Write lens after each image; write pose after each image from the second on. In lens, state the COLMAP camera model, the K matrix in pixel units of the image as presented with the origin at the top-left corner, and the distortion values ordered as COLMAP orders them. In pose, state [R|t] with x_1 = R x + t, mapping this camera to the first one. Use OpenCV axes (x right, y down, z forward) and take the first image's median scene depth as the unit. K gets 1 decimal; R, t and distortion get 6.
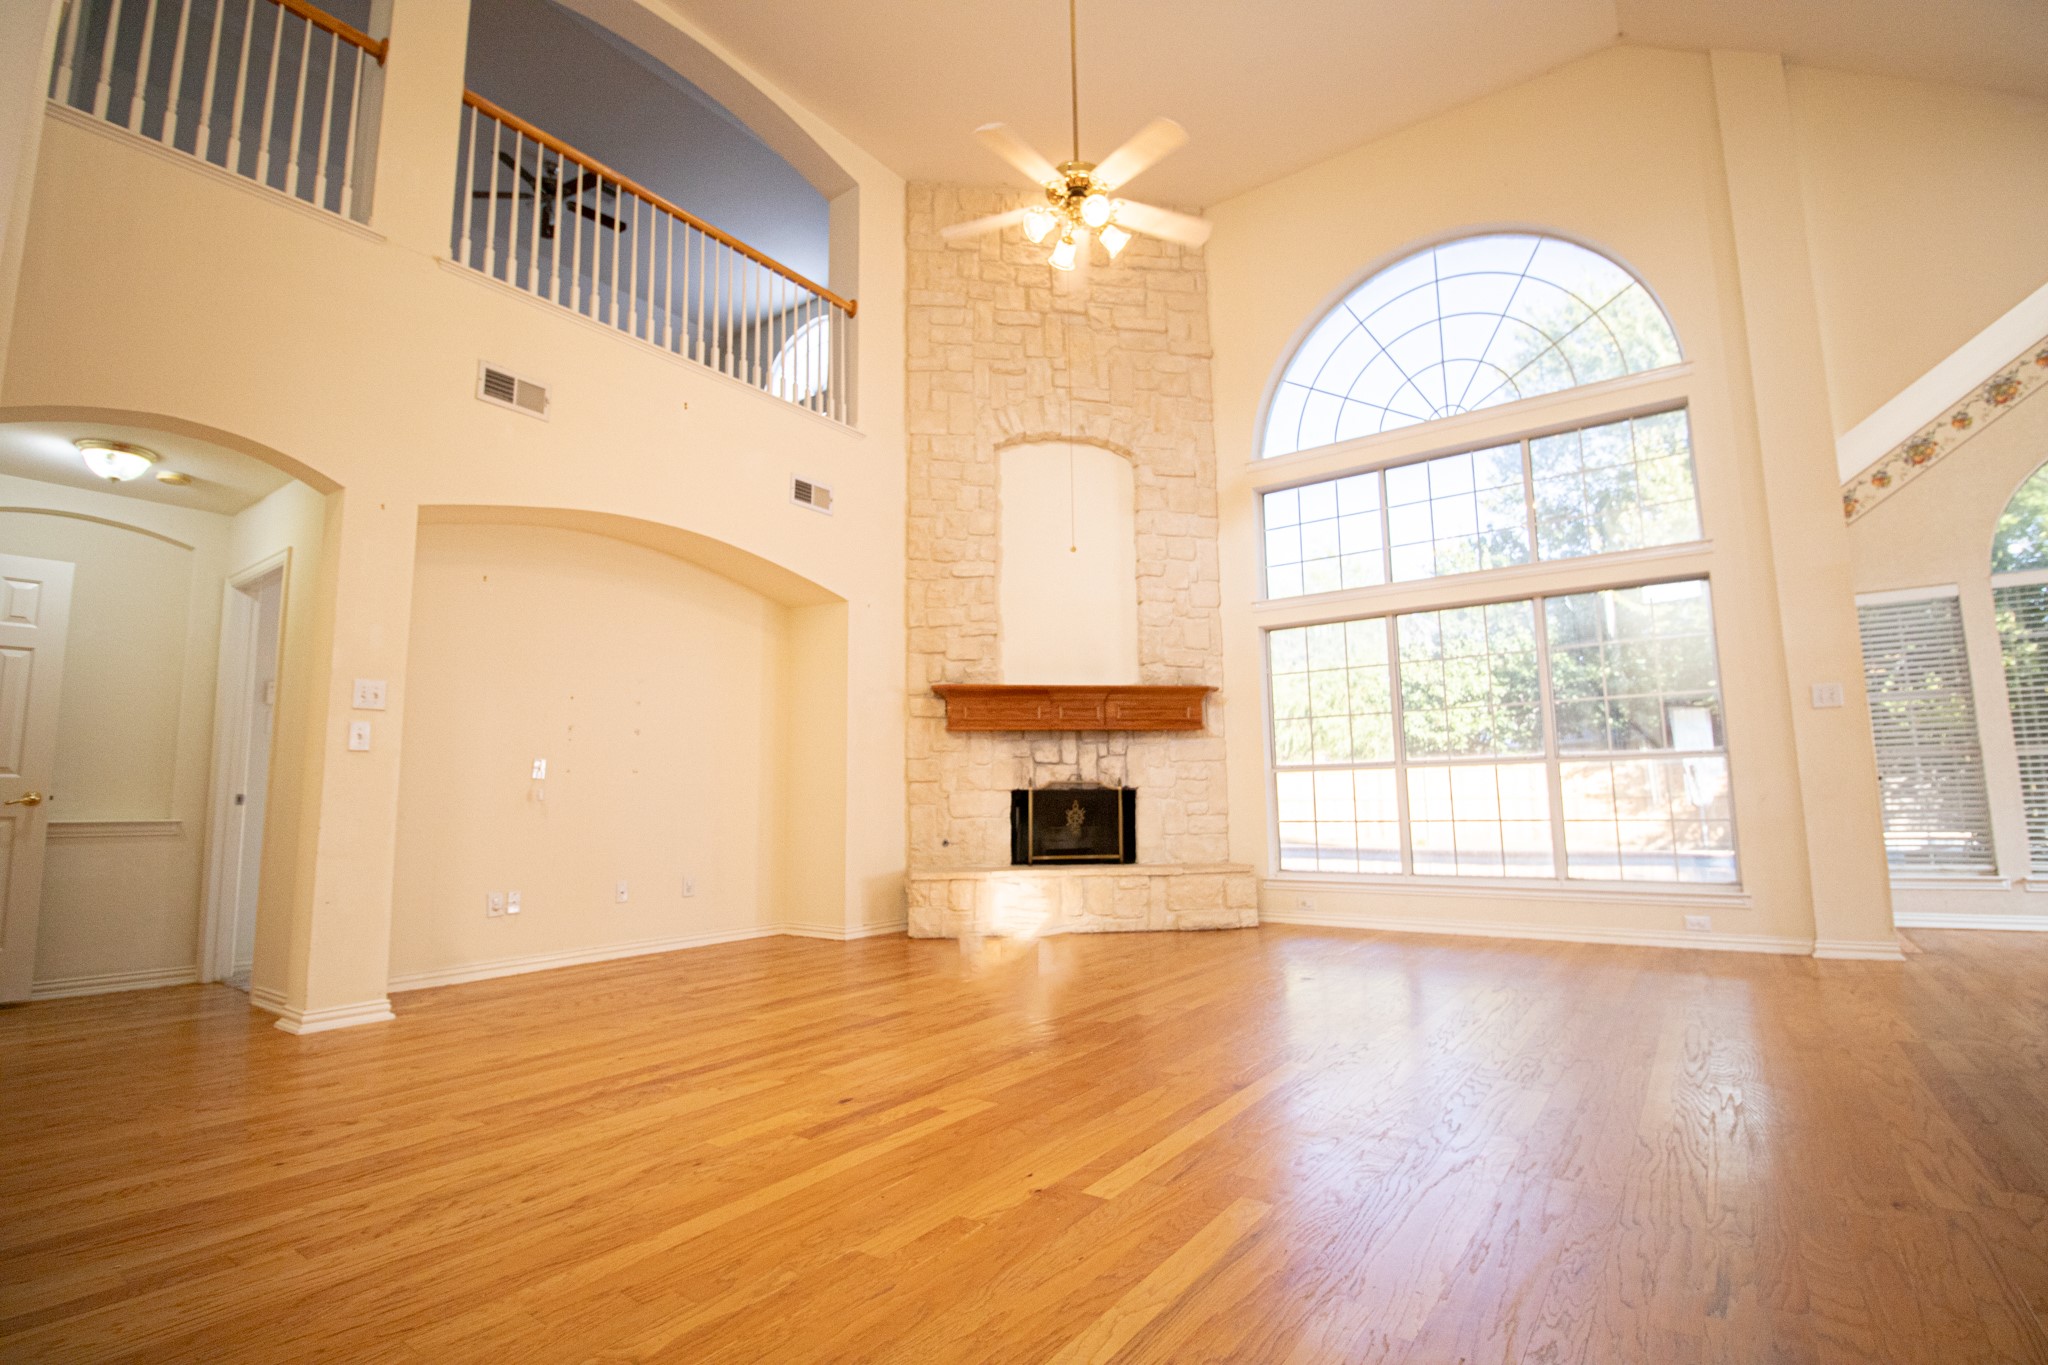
lens RADIAL K [[953.2, 0, 1040.6], [0, 953.2, 680.1], [0, 0, 1]] dist [0.001495, -0.013731]
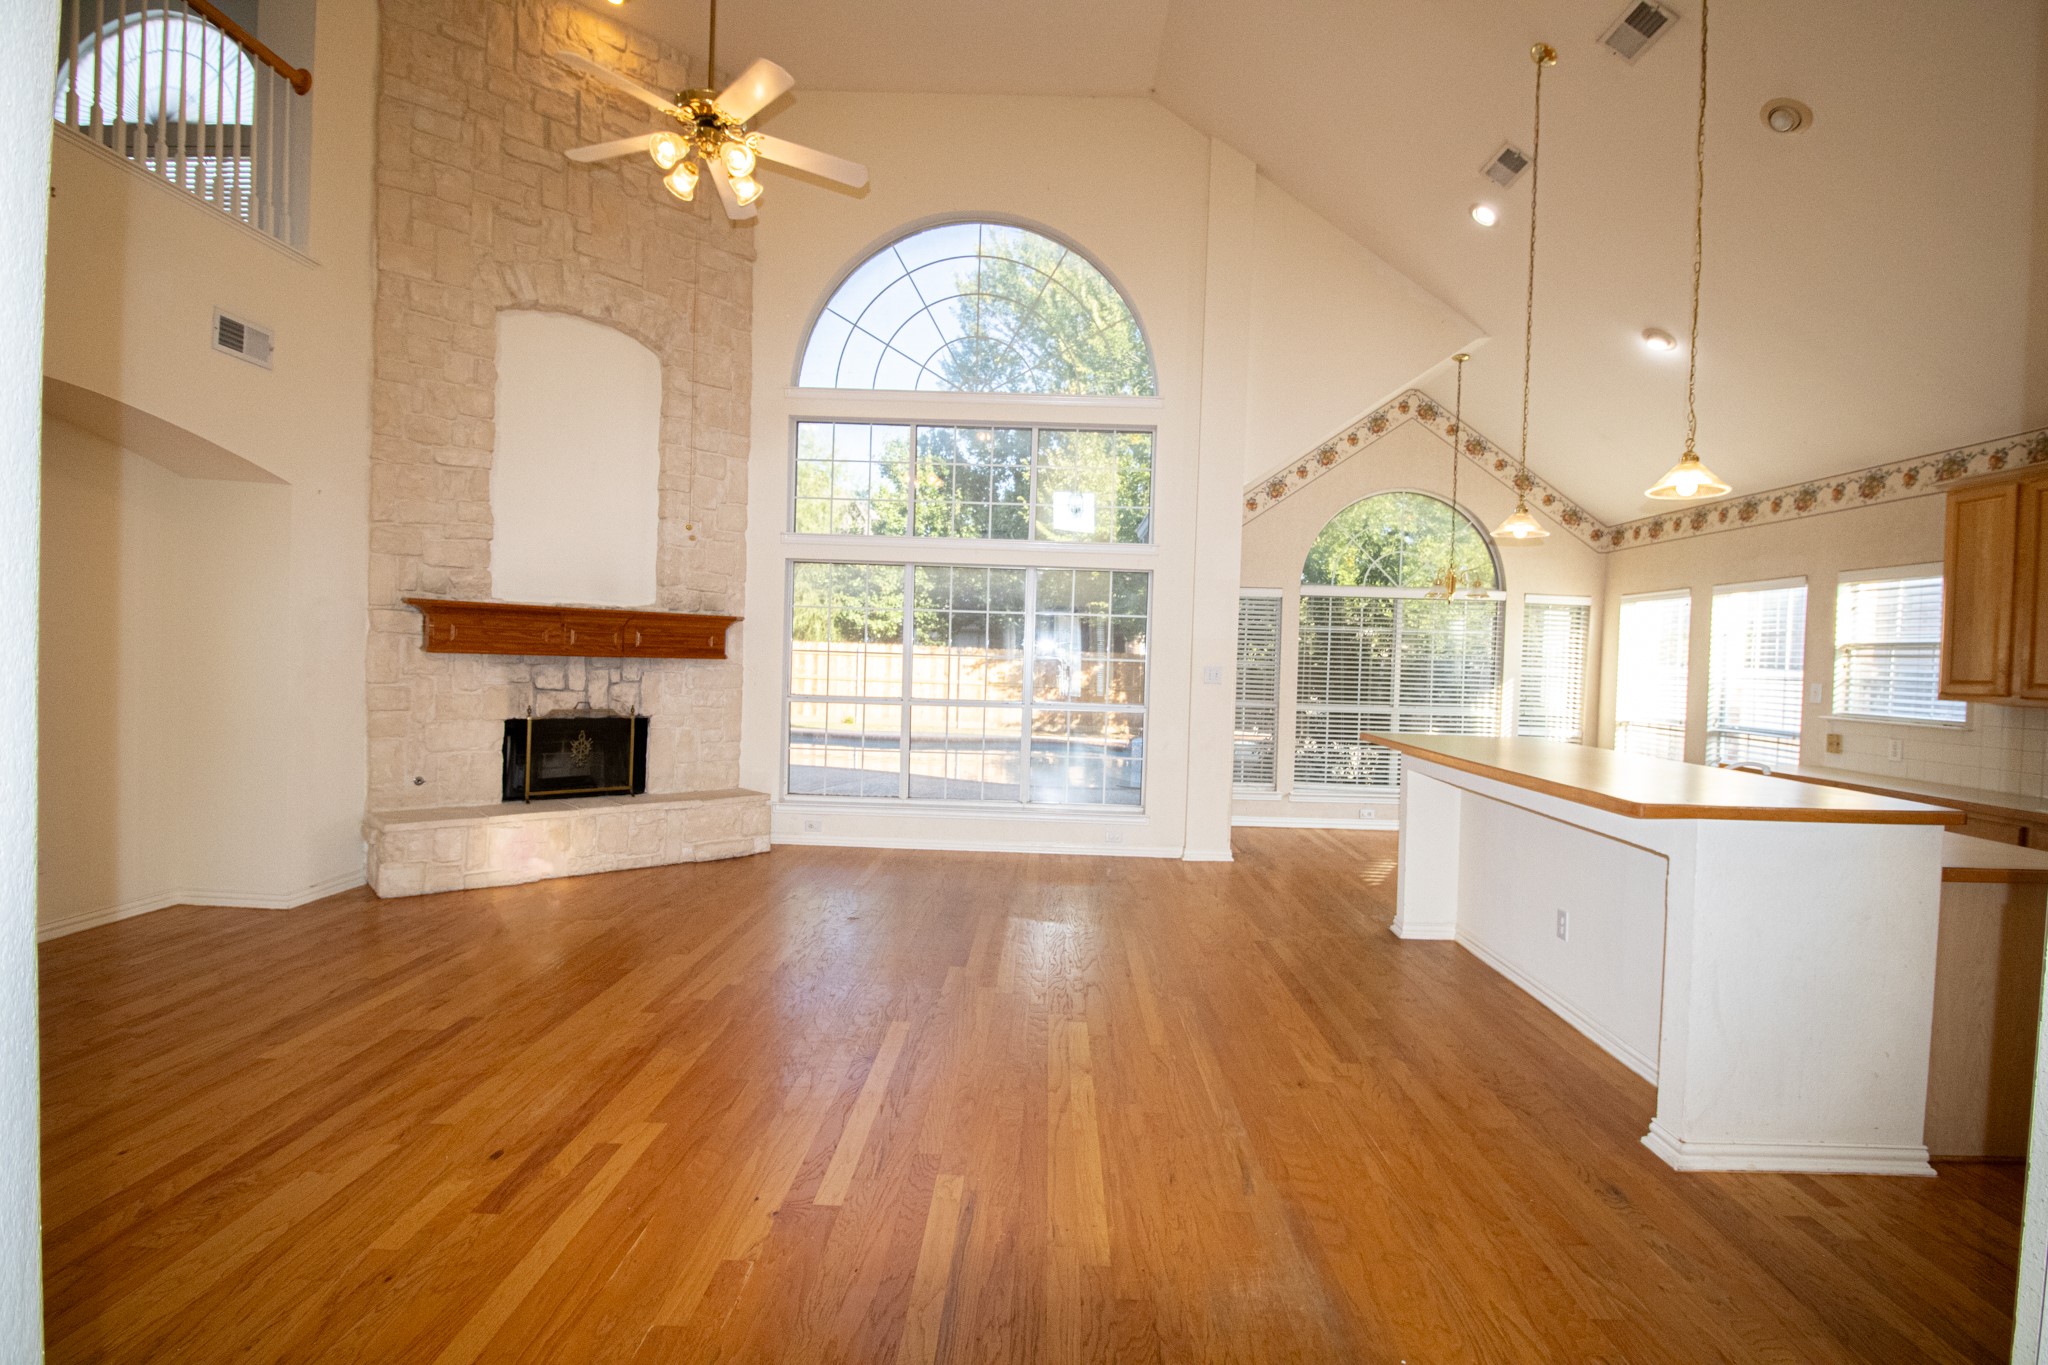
lens RADIAL K [[968.3, 0, 1041.3], [0, 968.3, 681.6], [0, 0, 1]] dist [0.001465, -0.013787]
pose [[0.821722, 0.029132, 0.569143, -0.131616], [-0.118168, 0.985697, 0.120155, -0.084675], [-0.557503, -0.165988, 0.813412, -0.004717]]
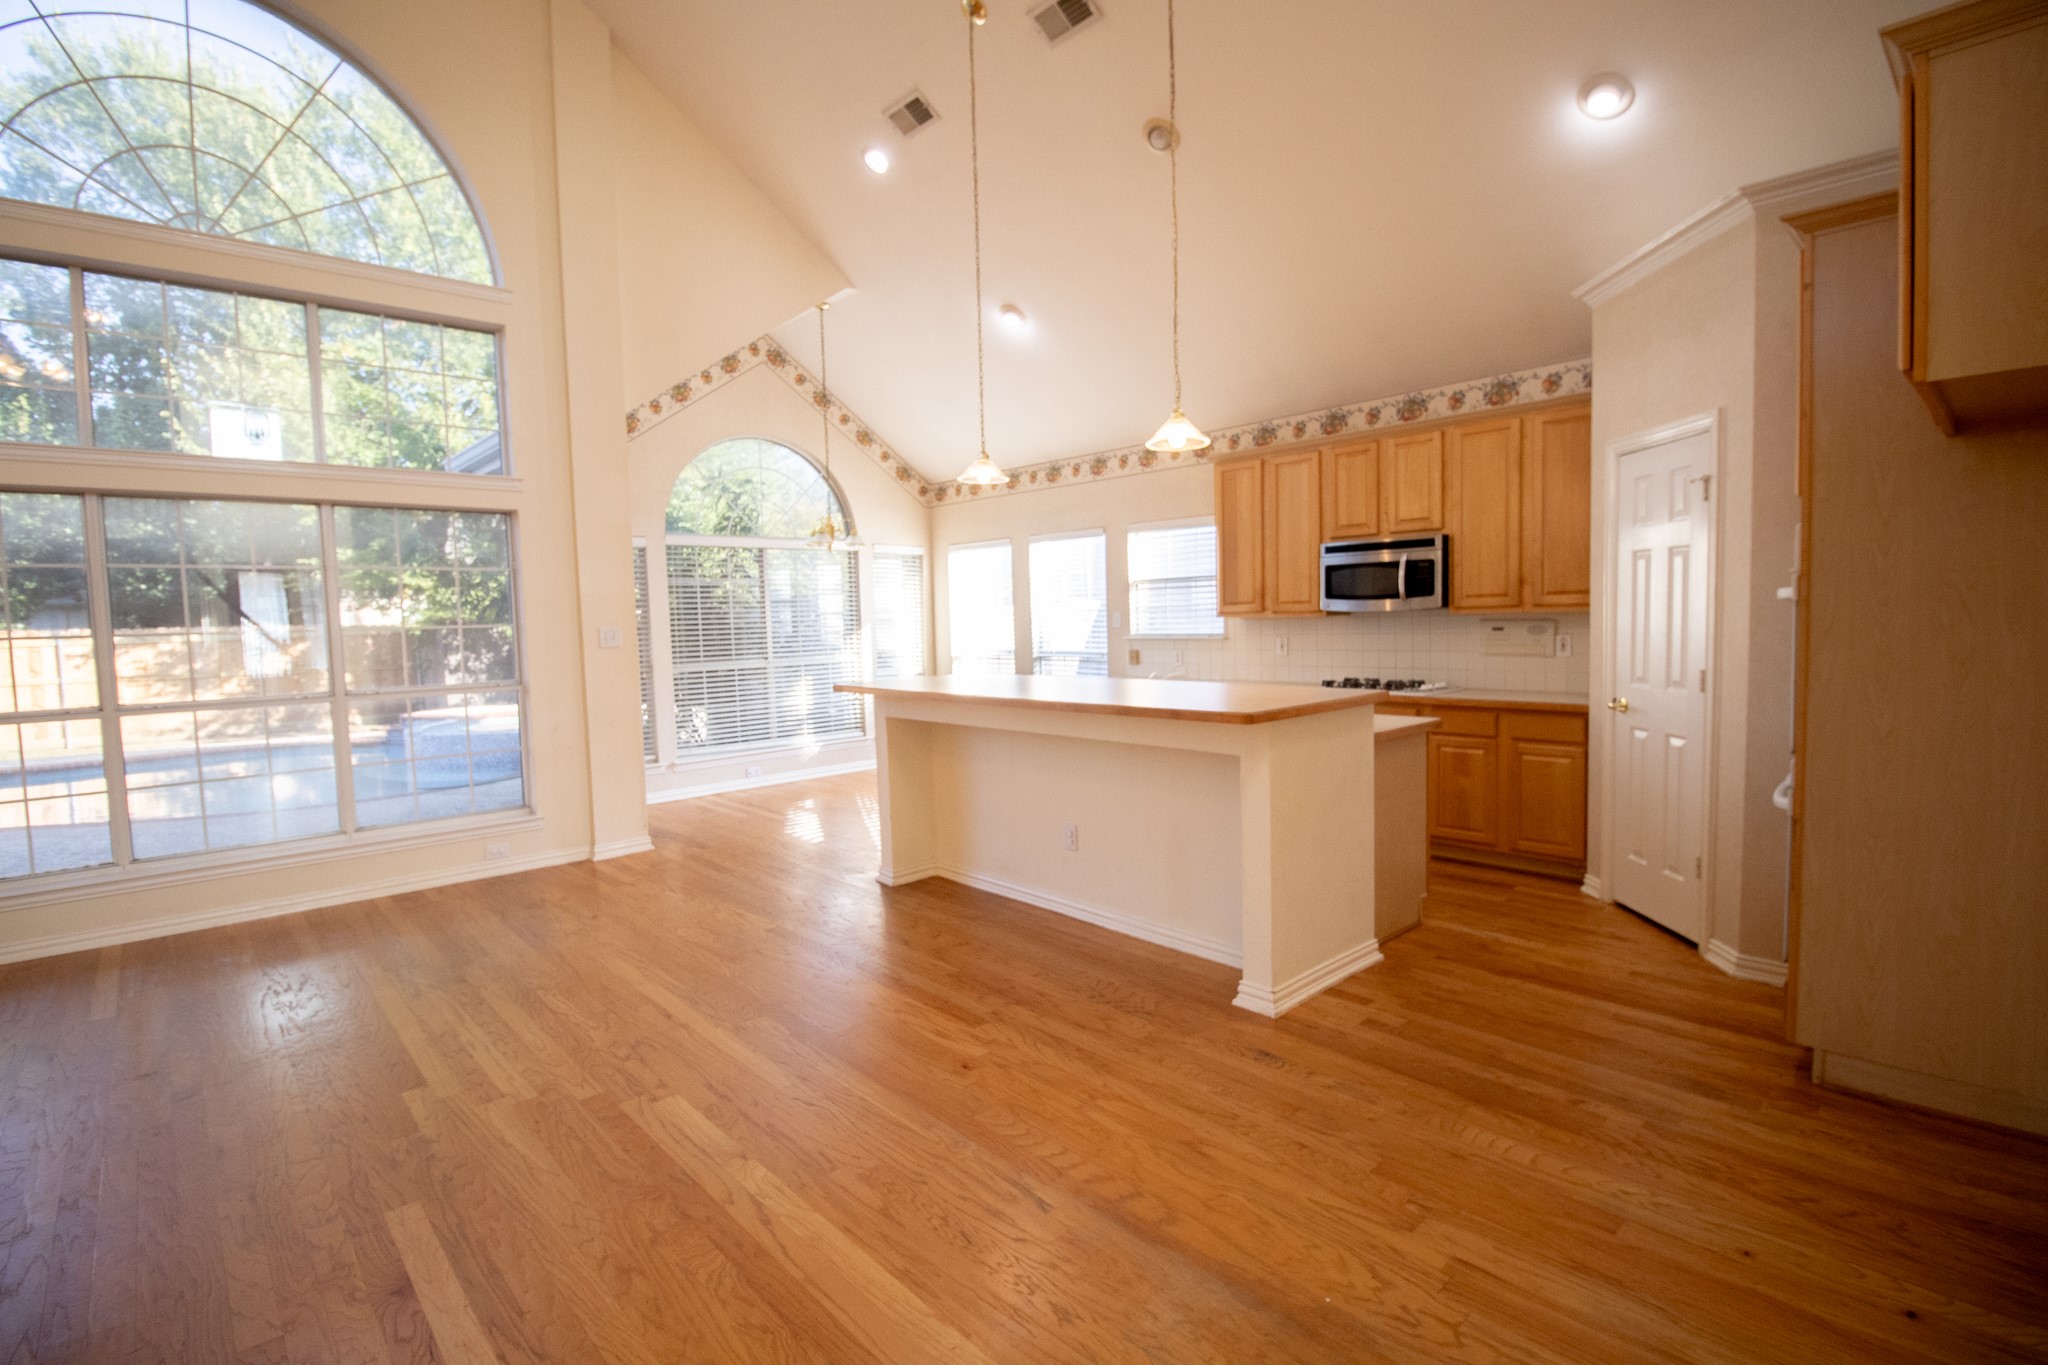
lens RADIAL K [[942.9, 0, 1034.3], [0, 942.9, 678.7], [0, 0, 1]] dist [0.002159, -0.014378]
pose [[0.199313, -0.051736, 0.978569, -0.151140], [-0.103312, 0.991931, 0.073485, -0.053742], [-0.974475, -0.115745, 0.192359, 0.193351]]
